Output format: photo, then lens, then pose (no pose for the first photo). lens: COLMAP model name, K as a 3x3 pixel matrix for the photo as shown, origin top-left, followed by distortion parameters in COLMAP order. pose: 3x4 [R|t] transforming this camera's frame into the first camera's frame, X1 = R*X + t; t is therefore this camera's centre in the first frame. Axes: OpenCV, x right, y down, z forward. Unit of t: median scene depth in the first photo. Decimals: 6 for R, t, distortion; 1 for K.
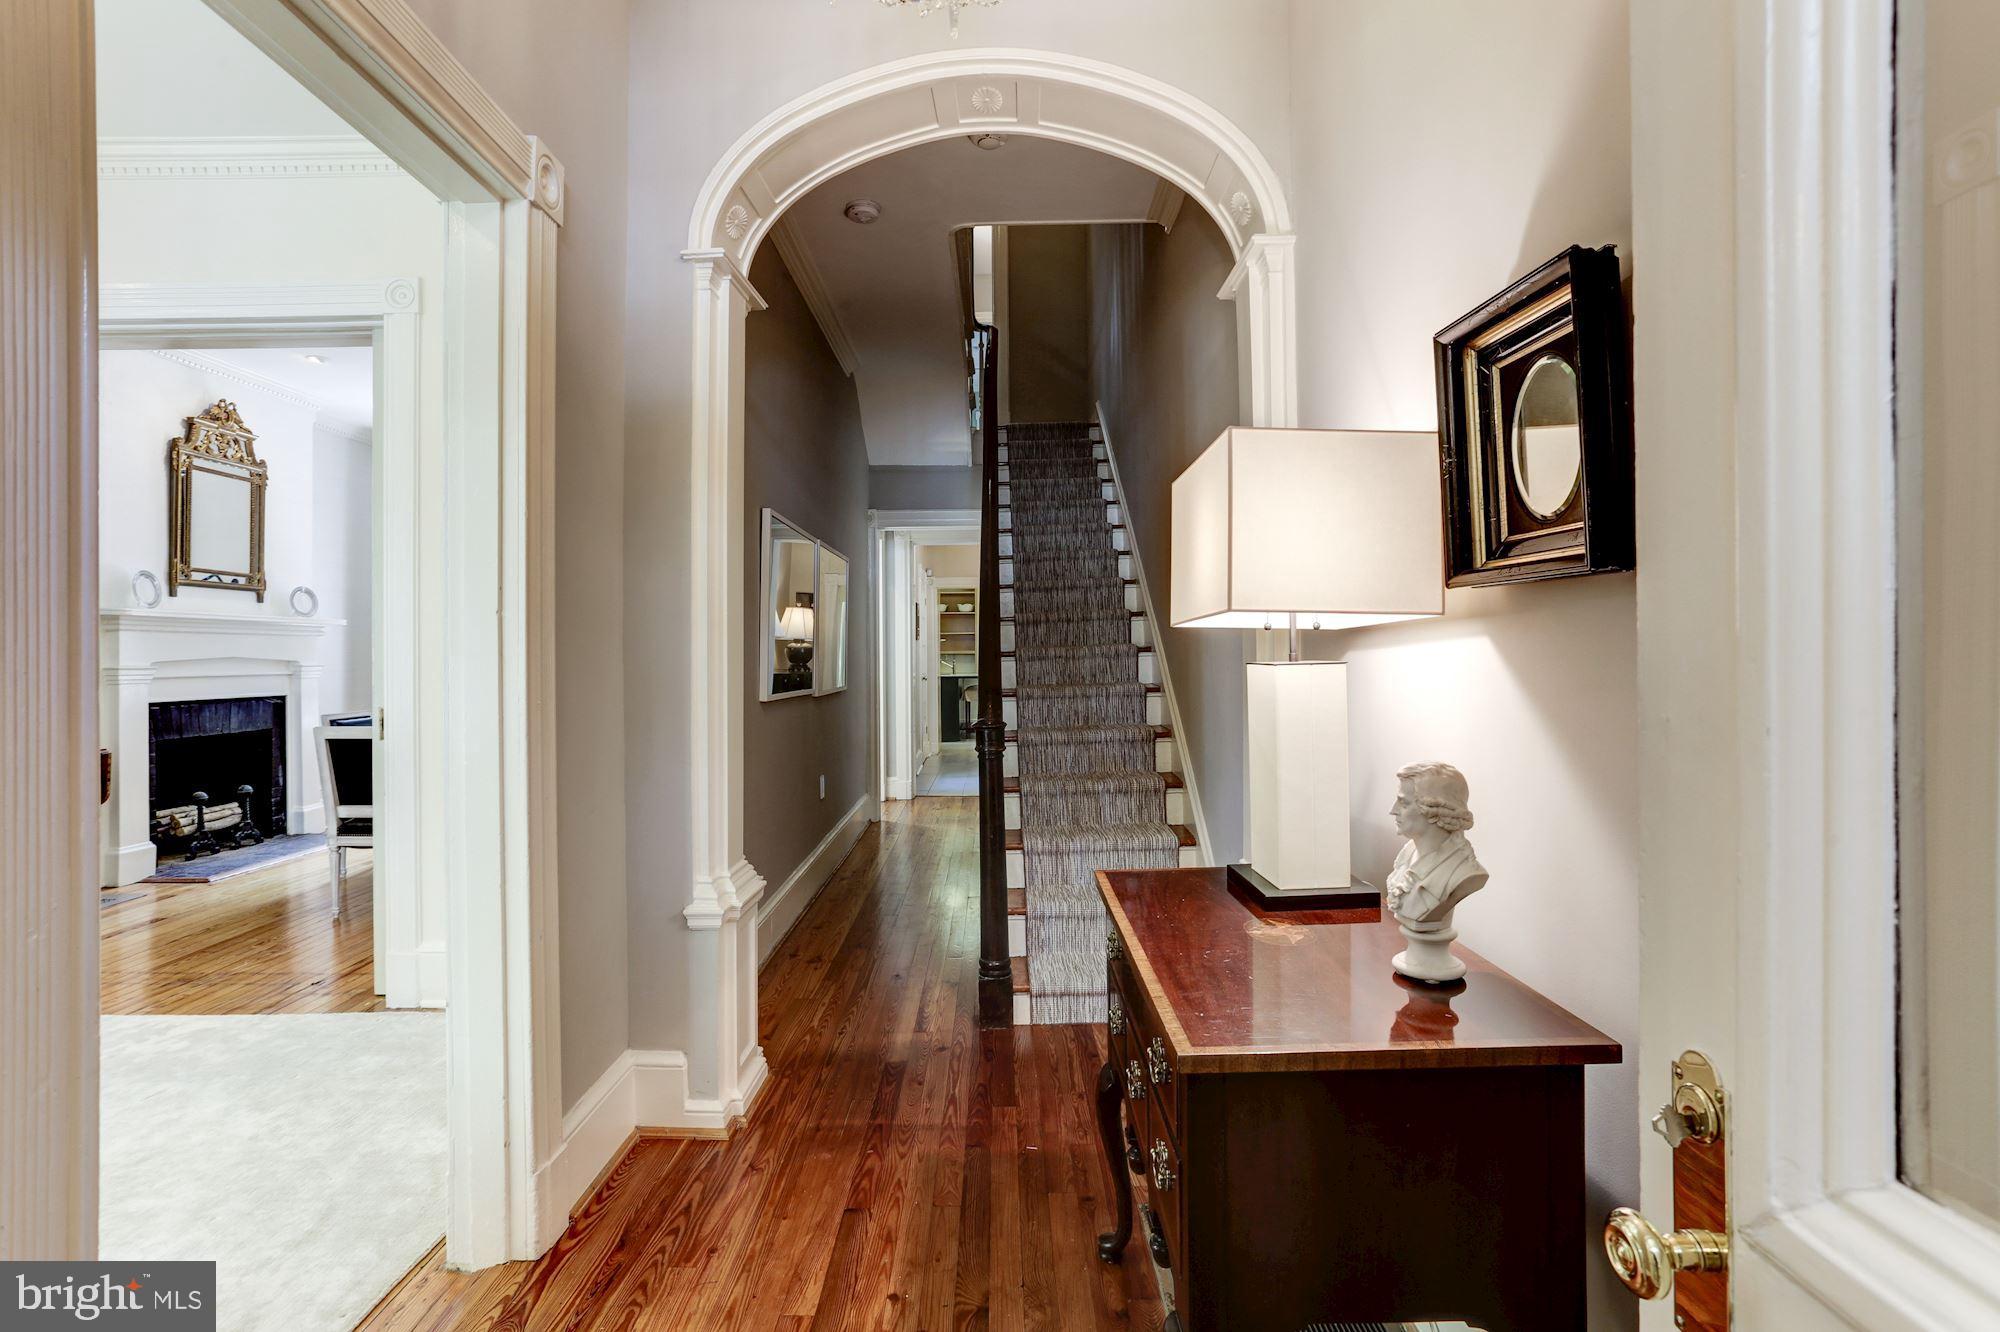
lens RADIAL K [[965.5, 0, 1000.0], [0, 965.5, 666.0], [0, 0, 1]] dist [0.001393, 0.000215]
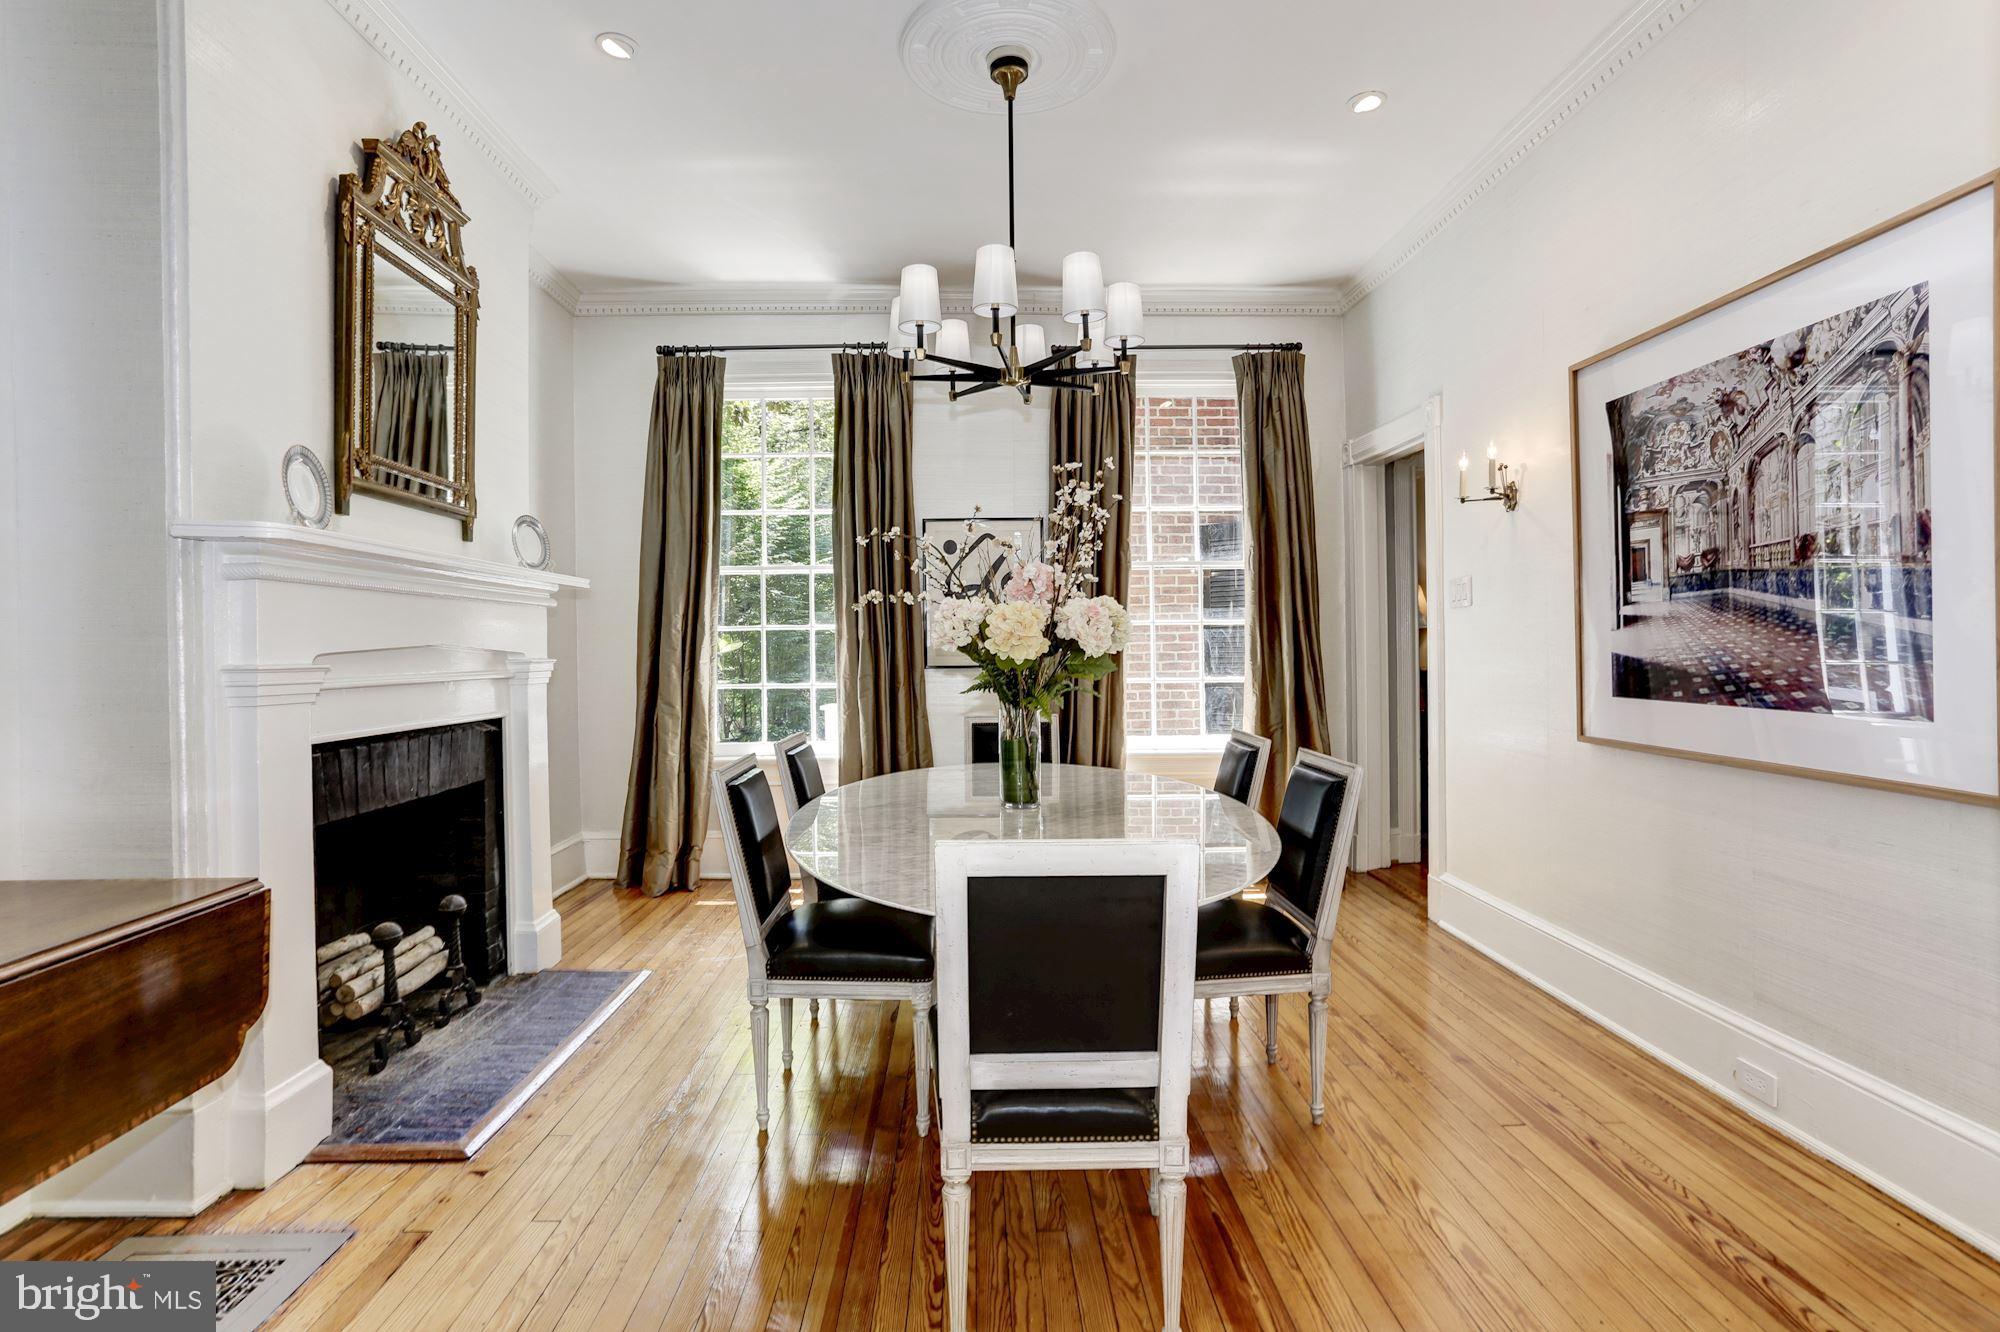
lens RADIAL K [[981.5, 0, 1000.0], [0, 981.5, 666.0], [0, 0, 1]] dist [-0.000045, 0.000193]
pose [[0.999740, -0.002830, 0.022606, -0.536946], [0.002751, 0.999990, 0.003538, 0.001169], [-0.022615, -0.003475, 0.999738, 0.506366]]
